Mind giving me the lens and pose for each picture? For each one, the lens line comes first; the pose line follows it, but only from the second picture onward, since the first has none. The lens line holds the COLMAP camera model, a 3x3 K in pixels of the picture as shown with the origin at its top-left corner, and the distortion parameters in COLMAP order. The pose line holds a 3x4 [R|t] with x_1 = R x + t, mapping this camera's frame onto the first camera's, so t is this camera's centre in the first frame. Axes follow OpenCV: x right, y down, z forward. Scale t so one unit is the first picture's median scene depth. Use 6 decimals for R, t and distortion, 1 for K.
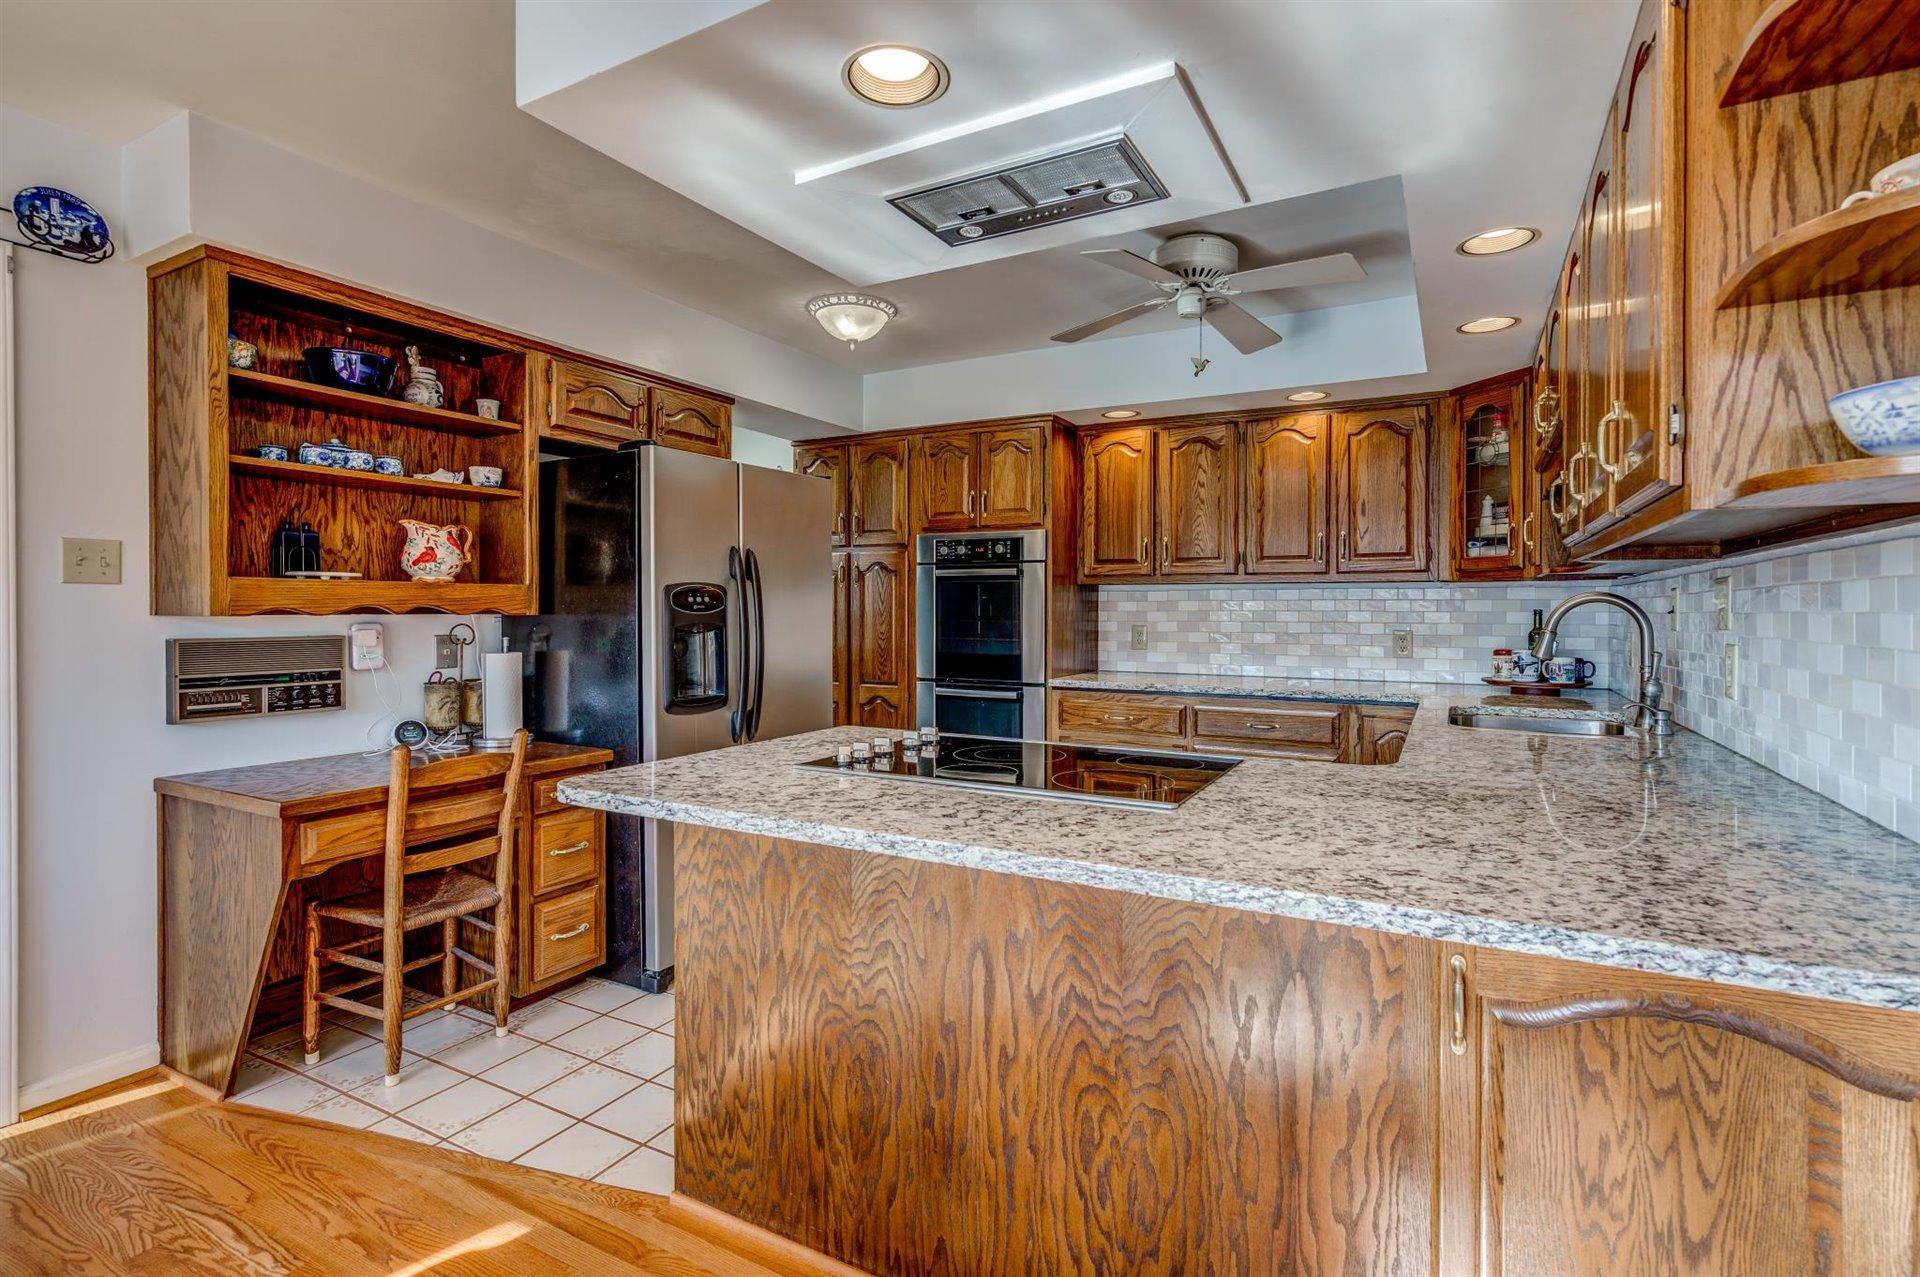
lens RADIAL K [[902.8, 0, 972.3], [0, 902.8, 620.3], [0, 0, 1]] dist [-0.004283, 0.000534]
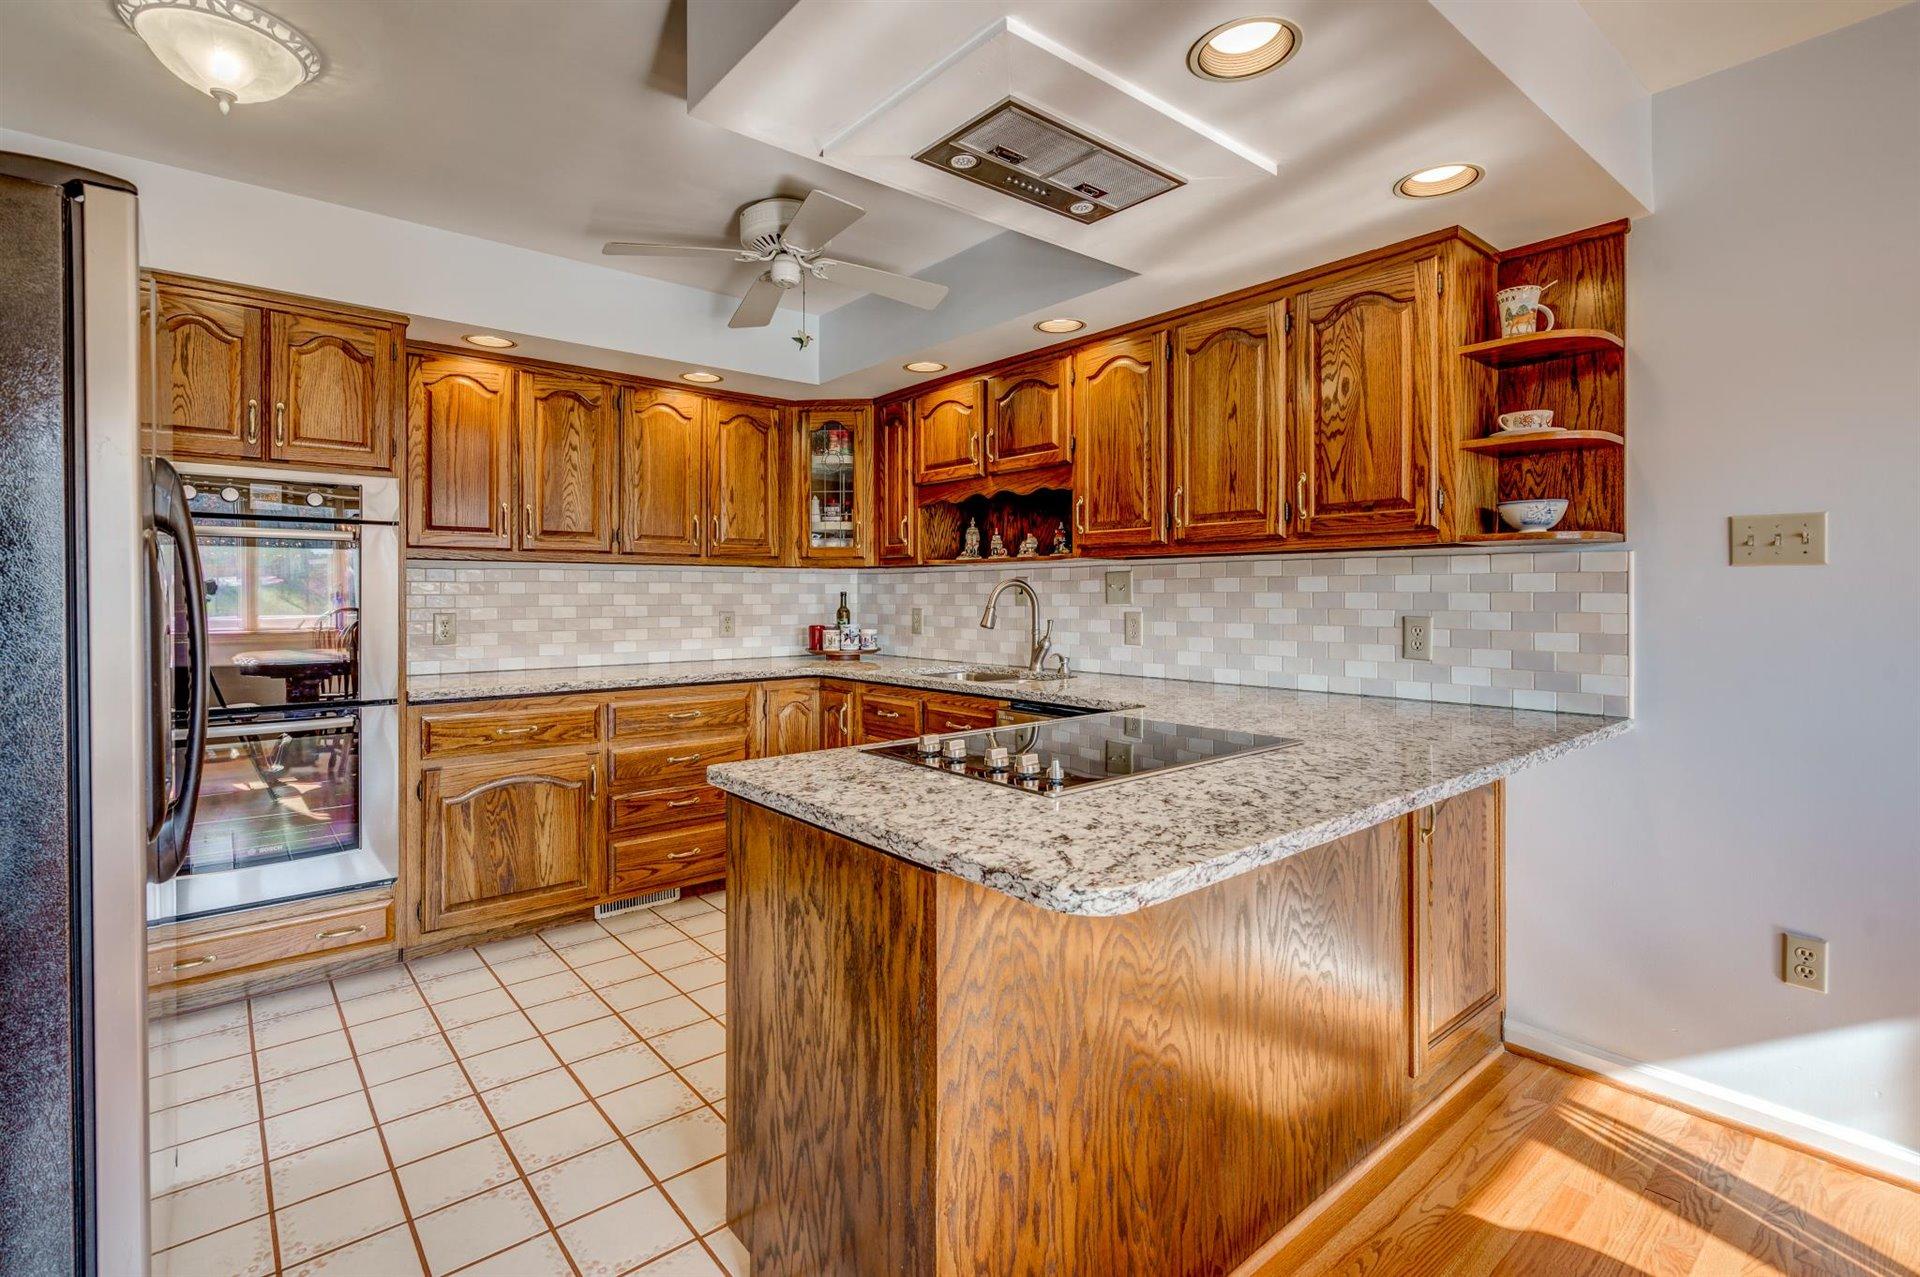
lens RADIAL K [[896.3, 0, 966.0], [0, 896.3, 596.8], [0, 0, 1]] dist [-0.003949, 0.000120]
pose [[0.363973, -0.006674, 0.931386, -0.420362], [0.013517, 0.999907, 0.001883, -0.004402], [-0.931311, 0.011904, 0.364029, 0.353108]]
